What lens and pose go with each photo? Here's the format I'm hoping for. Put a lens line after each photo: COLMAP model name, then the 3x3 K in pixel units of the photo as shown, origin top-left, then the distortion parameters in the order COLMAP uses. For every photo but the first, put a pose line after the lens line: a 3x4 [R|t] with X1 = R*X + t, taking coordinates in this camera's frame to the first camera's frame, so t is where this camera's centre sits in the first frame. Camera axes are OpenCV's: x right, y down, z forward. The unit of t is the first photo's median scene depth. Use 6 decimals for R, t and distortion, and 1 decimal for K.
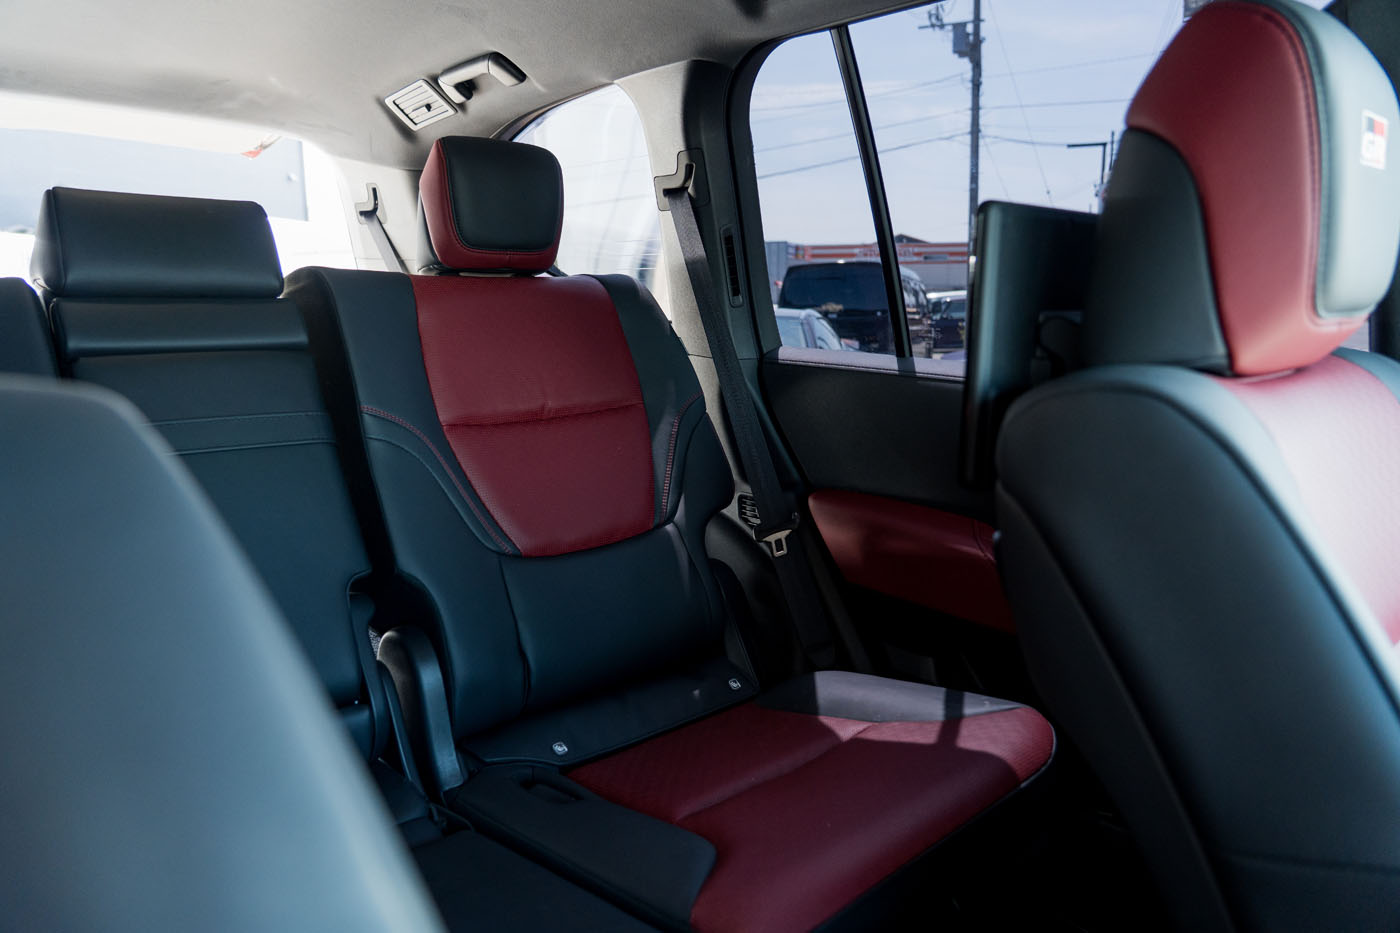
lens RADIAL K [[946.5, 0, 704.9], [0, 946.5, 468.0], [0, 0, 1]] dist [-0.025594, 0.007707]
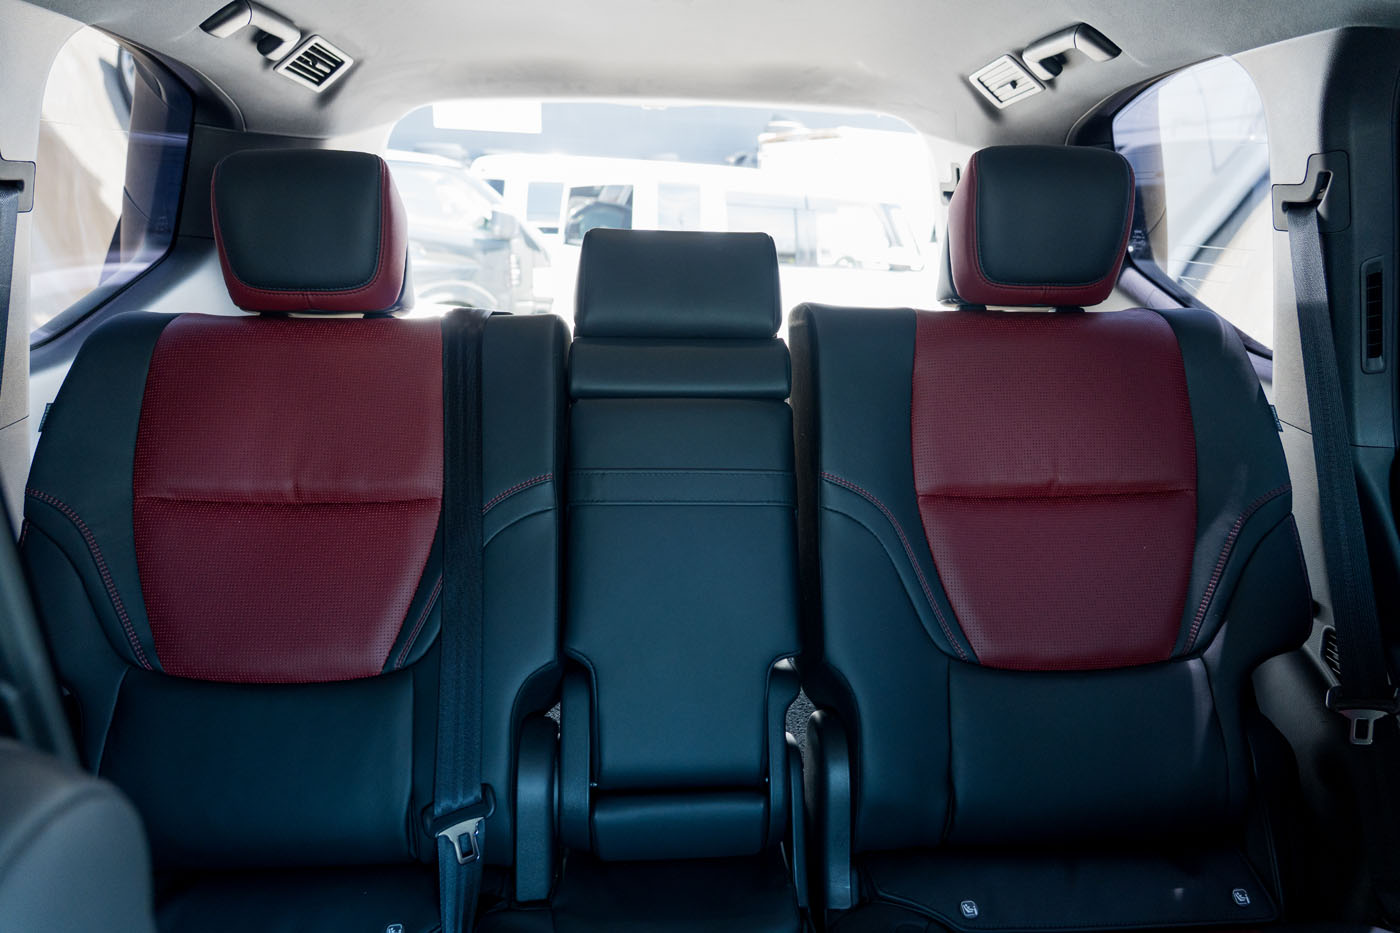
lens RADIAL K [[946.5, 0, 701.5], [0, 946.5, 467.0], [0, 0, 1]] dist [-0.025594, 0.007707]
pose [[0.779843, 0.173605, -0.601420, 0.079763], [-0.118007, 0.984318, 0.131116, -0.143385], [0.614751, -0.031278, 0.788101, 0.159587]]
